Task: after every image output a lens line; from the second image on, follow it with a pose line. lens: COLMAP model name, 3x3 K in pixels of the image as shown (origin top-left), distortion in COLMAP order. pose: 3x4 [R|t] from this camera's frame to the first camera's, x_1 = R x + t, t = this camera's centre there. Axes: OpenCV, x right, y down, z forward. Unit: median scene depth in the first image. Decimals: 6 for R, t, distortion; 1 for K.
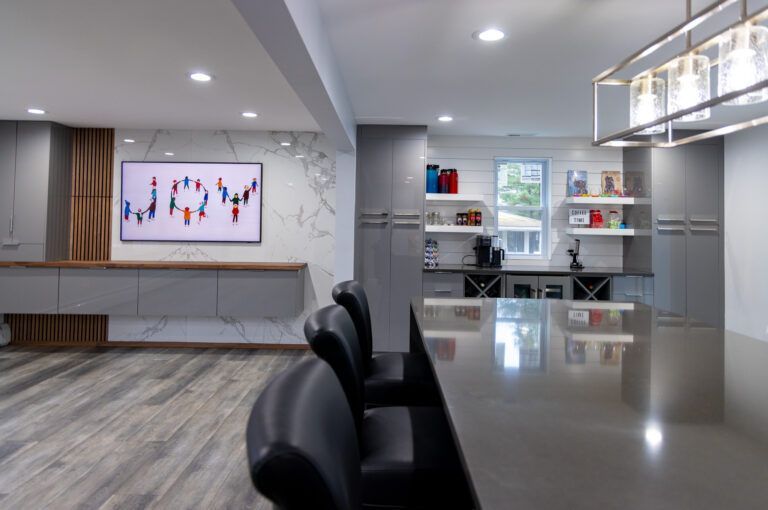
lens RADIAL K [[524.5, 0, 379.5], [0, 524.5, 206.1], [0, 0, 1]] dist [0.006212, 0.001230]
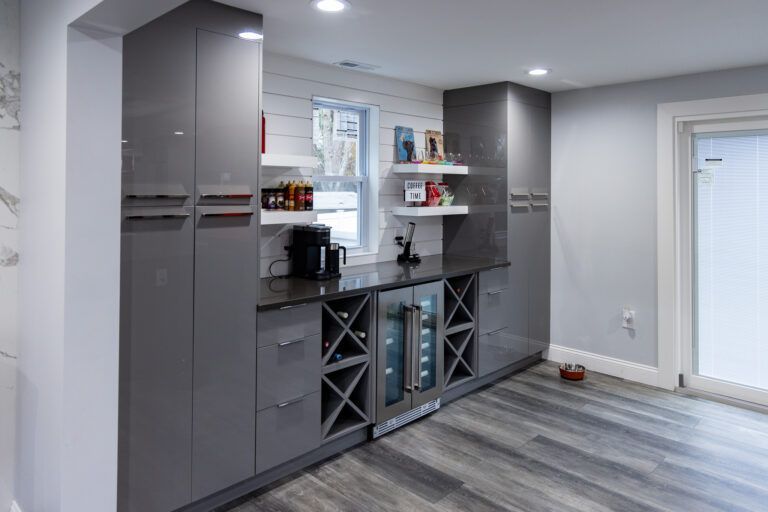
lens RADIAL K [[538.0, 0, 401.2], [0, 538.0, 179.5], [0, 0, 1]] dist [0.005084, 0.003121]
pose [[0.684791, -0.001758, 0.728738, -0.173737], [-0.015646, 0.999731, 0.017115, -0.008259], [-0.728572, -0.023122, 0.684579, 0.506289]]
